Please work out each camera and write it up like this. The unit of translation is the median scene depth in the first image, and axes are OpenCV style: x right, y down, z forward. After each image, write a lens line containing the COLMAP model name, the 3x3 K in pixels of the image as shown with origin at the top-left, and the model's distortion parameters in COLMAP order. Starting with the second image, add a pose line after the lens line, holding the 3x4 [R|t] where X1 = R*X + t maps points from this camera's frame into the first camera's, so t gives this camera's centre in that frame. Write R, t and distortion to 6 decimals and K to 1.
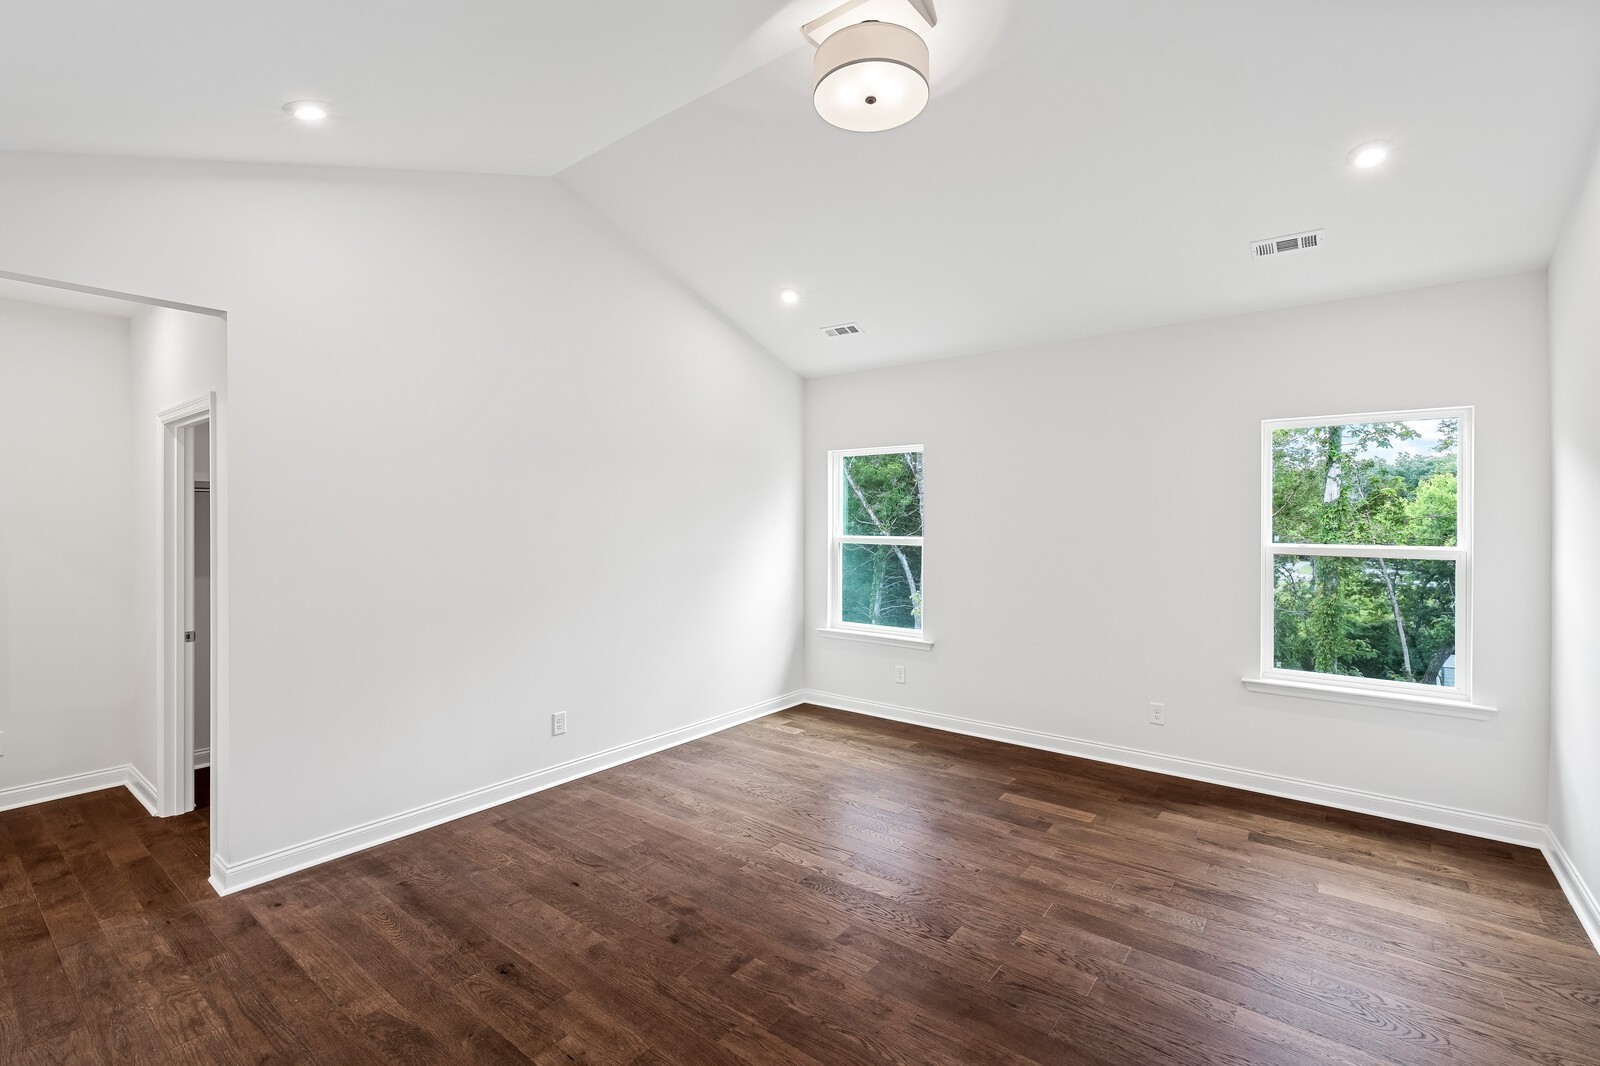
lens RADIAL K [[717.8, 0, 799.2], [0, 717.8, 525.7], [0, 0, 1]] dist [-0.003677, 0.003145]
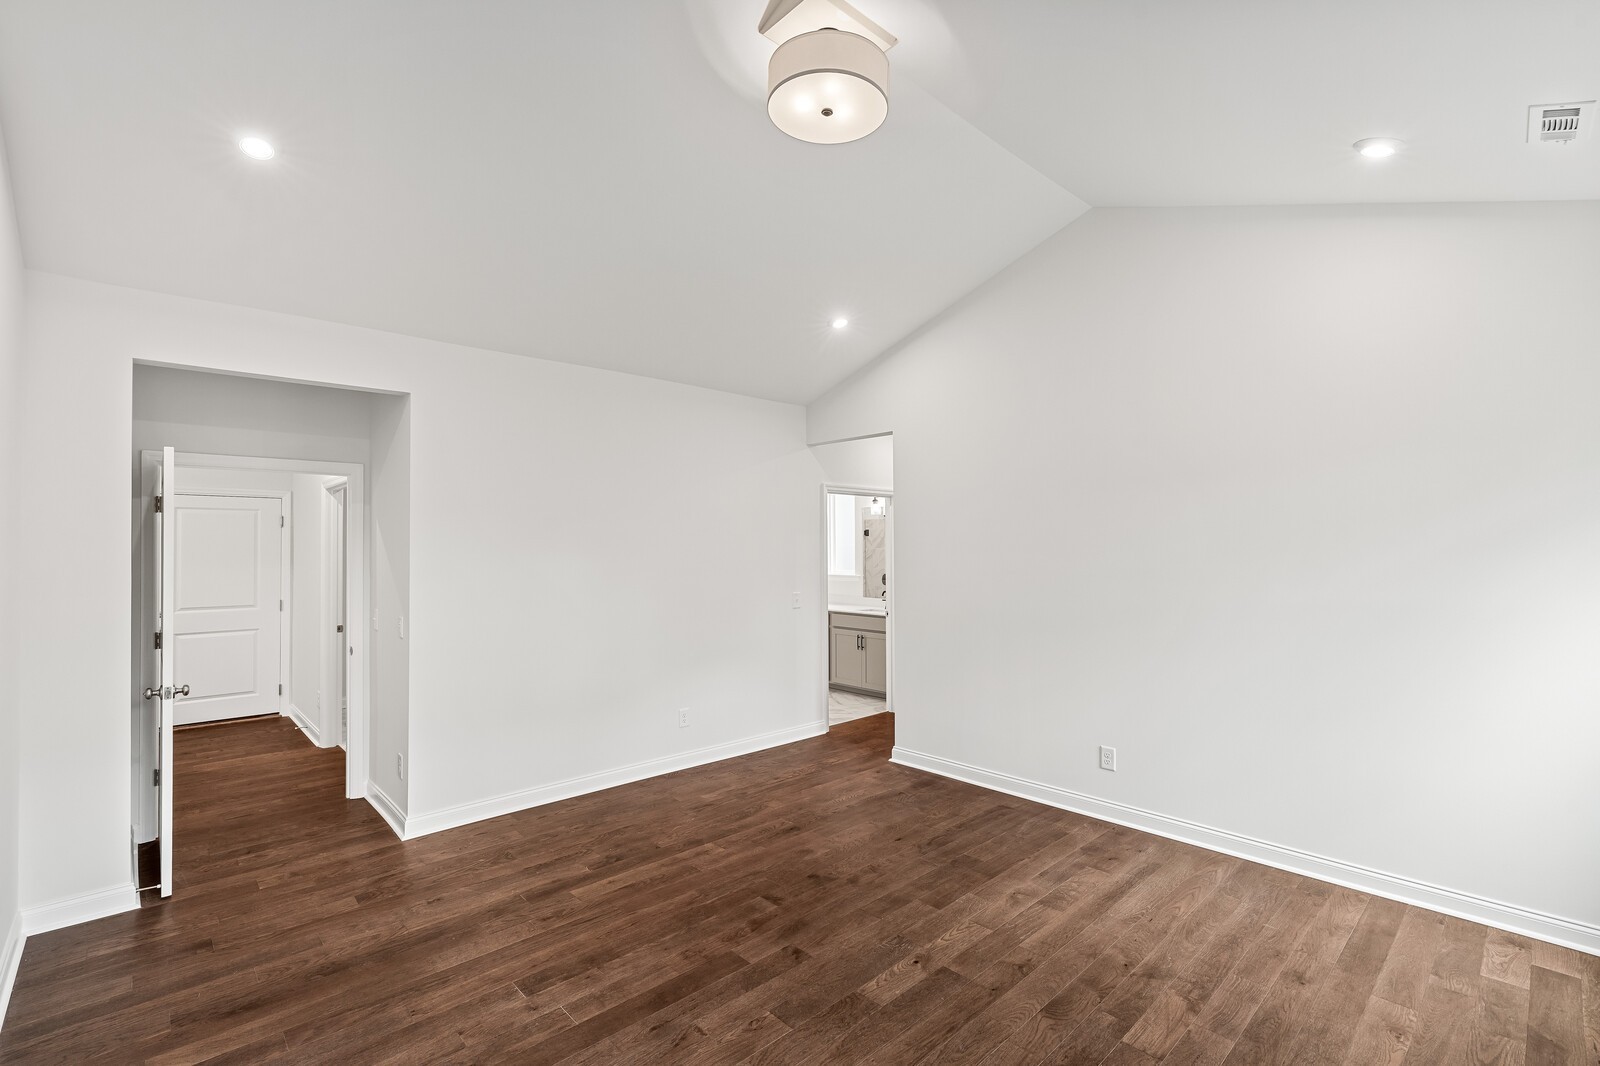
lens RADIAL K [[717.8, 0, 800.3], [0, 717.8, 537.5], [0, 0, 1]] dist [-0.003677, 0.003145]
pose [[-0.152800, -0.011406, -0.988191, 0.927732], [-0.005796, 0.999927, -0.010646, -0.016541], [0.988240, 0.004101, -0.152855, 0.977387]]
